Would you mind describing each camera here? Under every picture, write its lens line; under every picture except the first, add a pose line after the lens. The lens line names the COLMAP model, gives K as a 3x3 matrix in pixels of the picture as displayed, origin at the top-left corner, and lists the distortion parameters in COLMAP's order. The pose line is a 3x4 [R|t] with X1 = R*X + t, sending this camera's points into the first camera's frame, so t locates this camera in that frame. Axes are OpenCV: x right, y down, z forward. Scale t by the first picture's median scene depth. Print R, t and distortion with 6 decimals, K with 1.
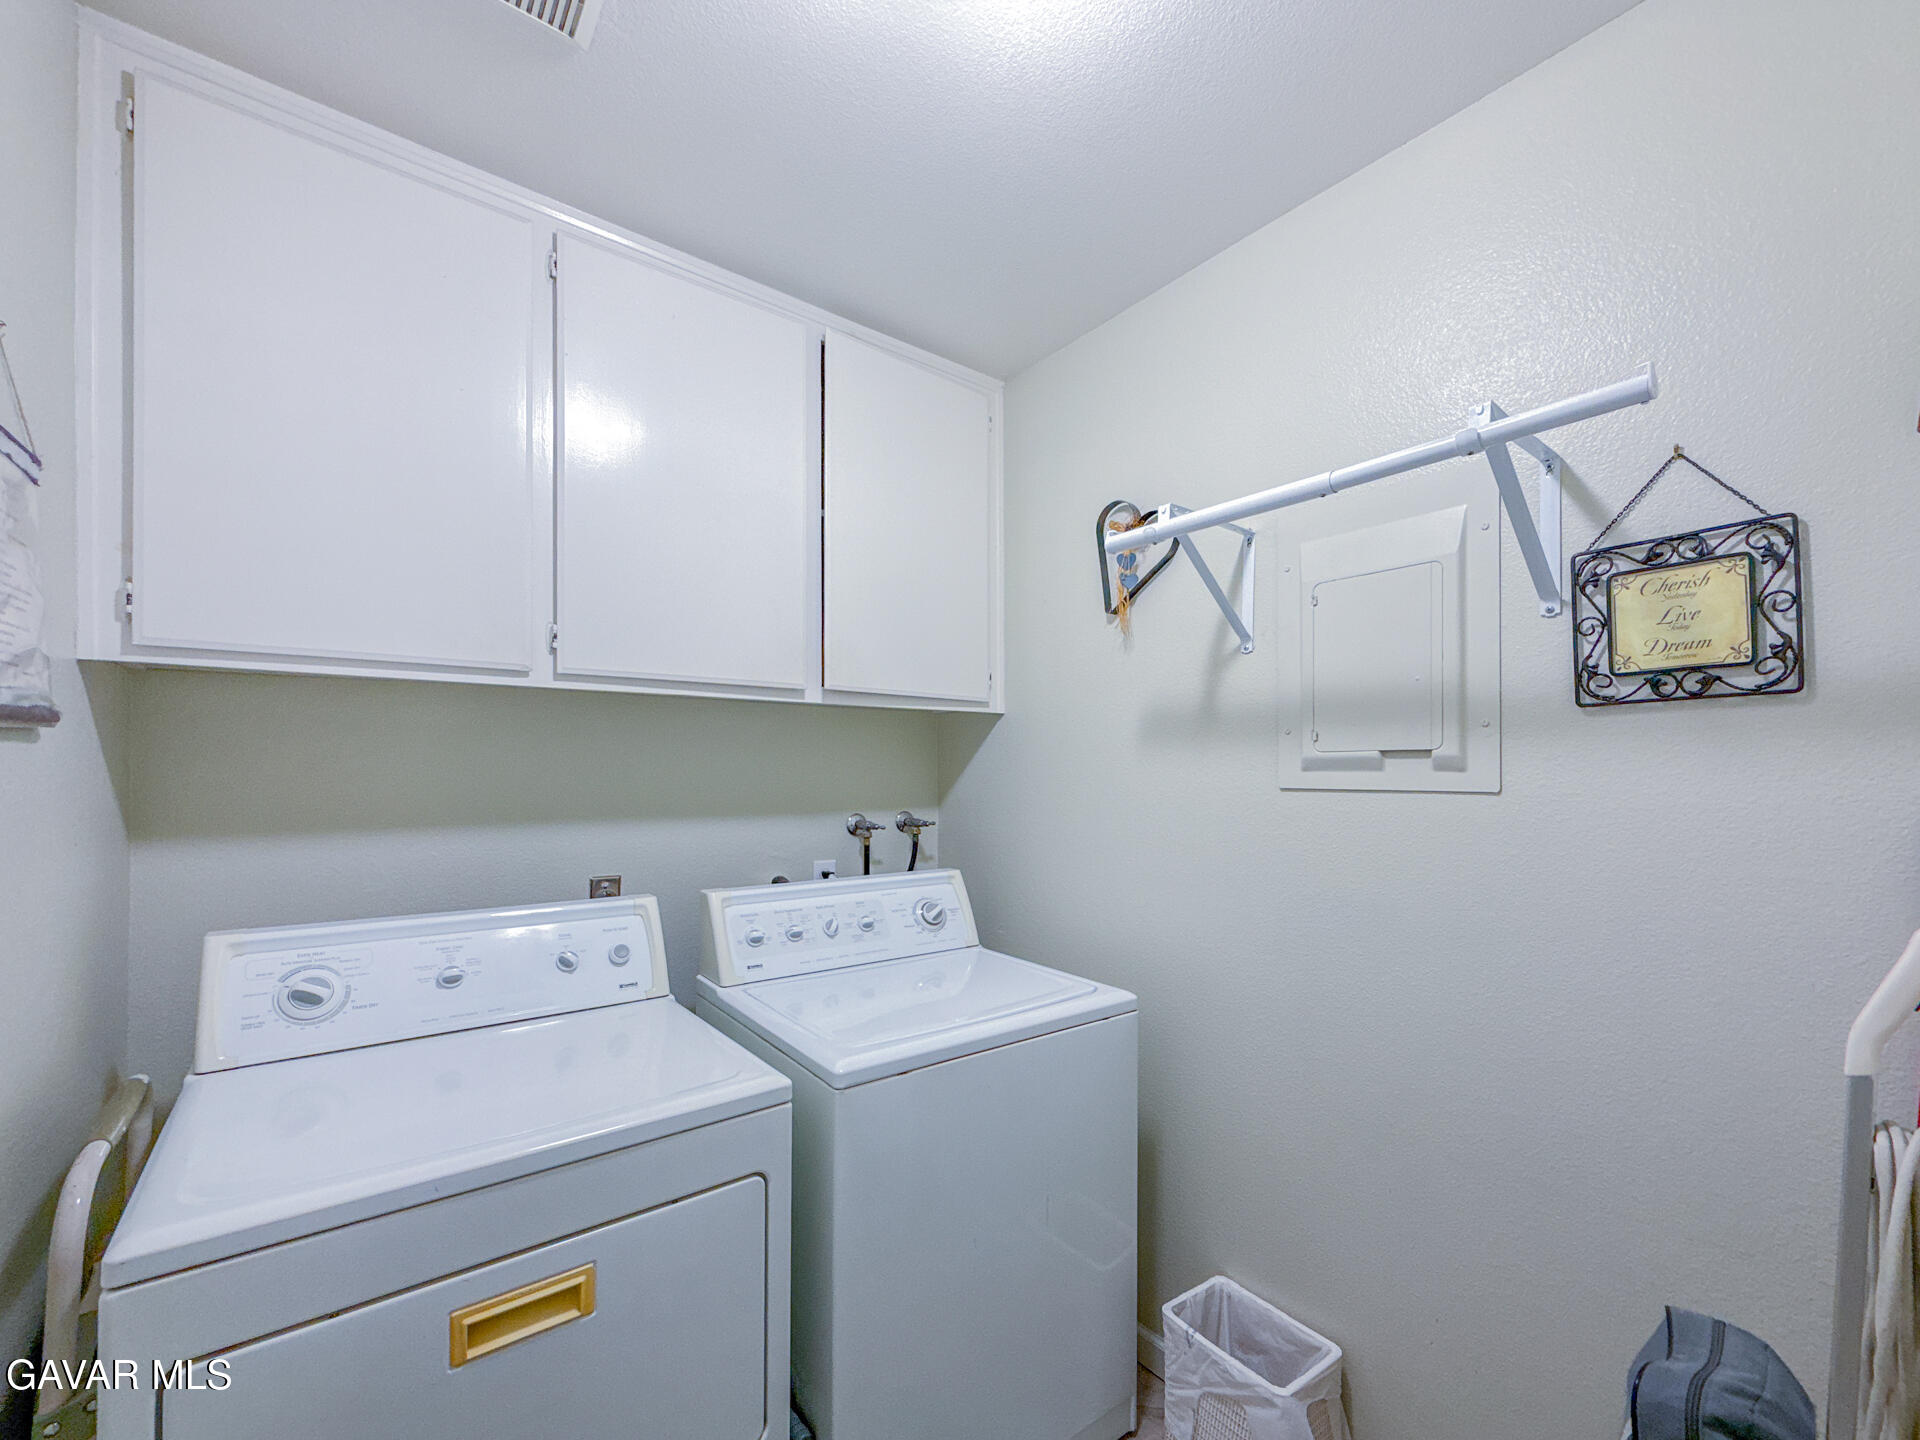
lens RADIAL K [[767.6, 0, 967.8], [0, 767.6, 780.6], [0, 0, 1]] dist [-0.001553, 0.000130]
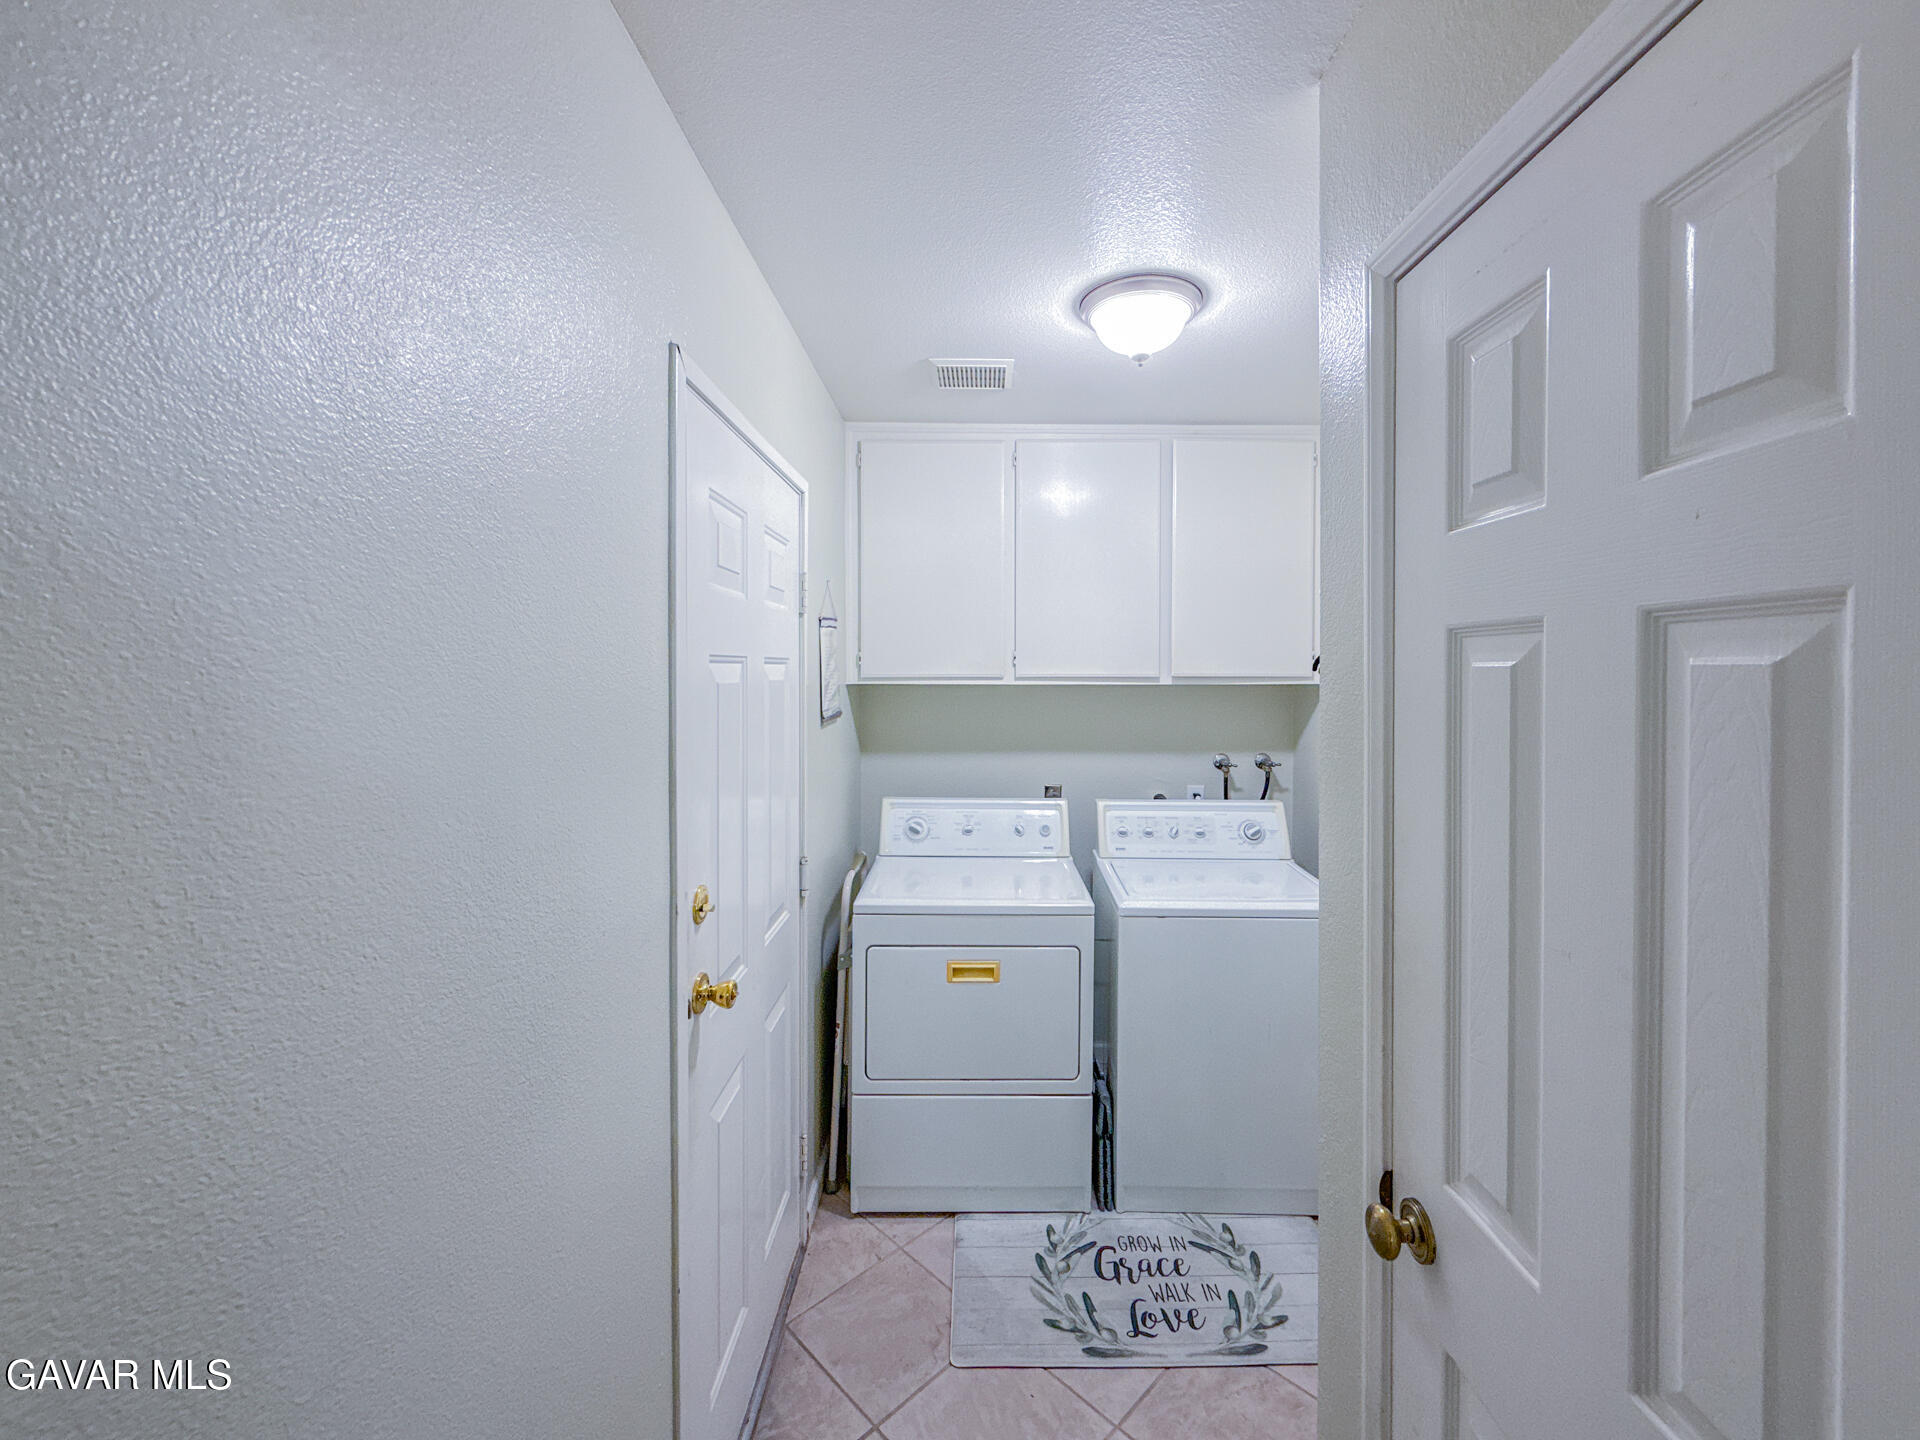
lens RADIAL K [[767.8, 0, 972.9], [0, 767.8, 713.5], [0, 0, 1]] dist [-0.000142, -0.000380]
pose [[0.768724, 0.028647, -0.638939, 0.517254], [-0.001701, 0.999084, 0.042749, -0.115977], [0.639578, -0.031775, 0.768069, -0.451571]]
